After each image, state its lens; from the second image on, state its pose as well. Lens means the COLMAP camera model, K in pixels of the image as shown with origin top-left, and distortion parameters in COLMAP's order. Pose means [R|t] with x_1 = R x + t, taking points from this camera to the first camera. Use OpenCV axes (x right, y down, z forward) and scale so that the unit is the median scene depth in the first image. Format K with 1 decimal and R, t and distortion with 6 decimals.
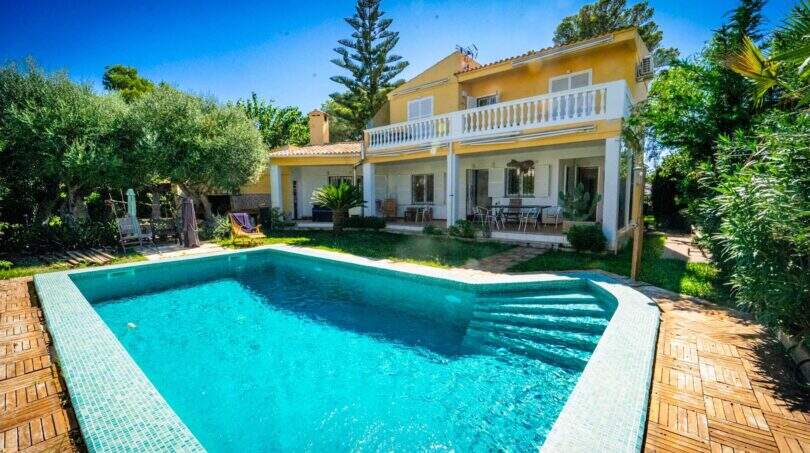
lens RADIAL K [[328.1, 0, 404.0], [0, 328.1, 230.5], [0, 0, 1]] dist [-0.023480, -0.000048]
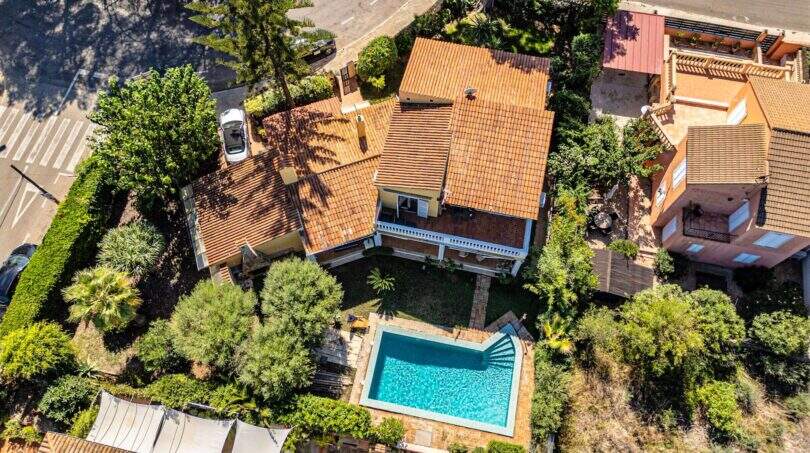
lens RADIAL K [[586.1, 0, 405.0], [0, 586.1, 226.5], [0, 0, 1]] dist [0.035150, 0.000648]
pose [[0.876319, -0.437099, 0.202510, -0.653513], [0.047302, 0.496422, 0.866792, -3.109327], [-0.479404, -0.750007, 0.455699, -0.309651]]
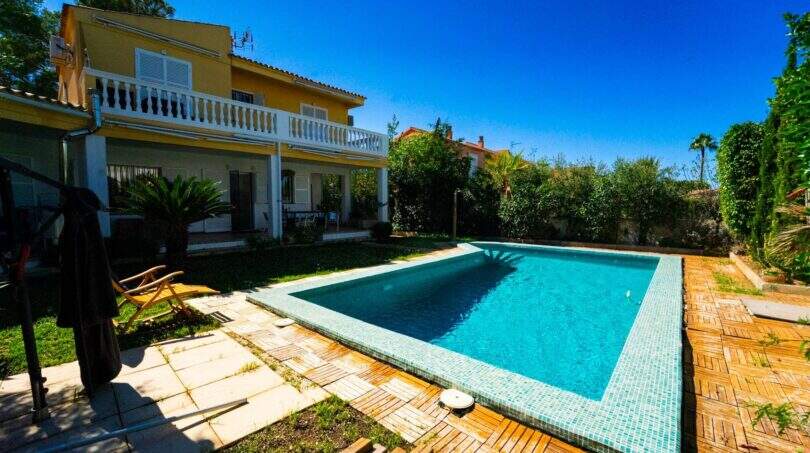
lens RADIAL K [[328.1, 0, 404.0], [0, 328.1, 230.5], [0, 0, 1]] dist [-0.023480, -0.000048]
pose [[0.026570, -0.072822, 0.996991, -0.756862], [0.091880, 0.993299, 0.070104, -0.056465], [-0.995416, 0.089740, 0.033083, 0.634445]]
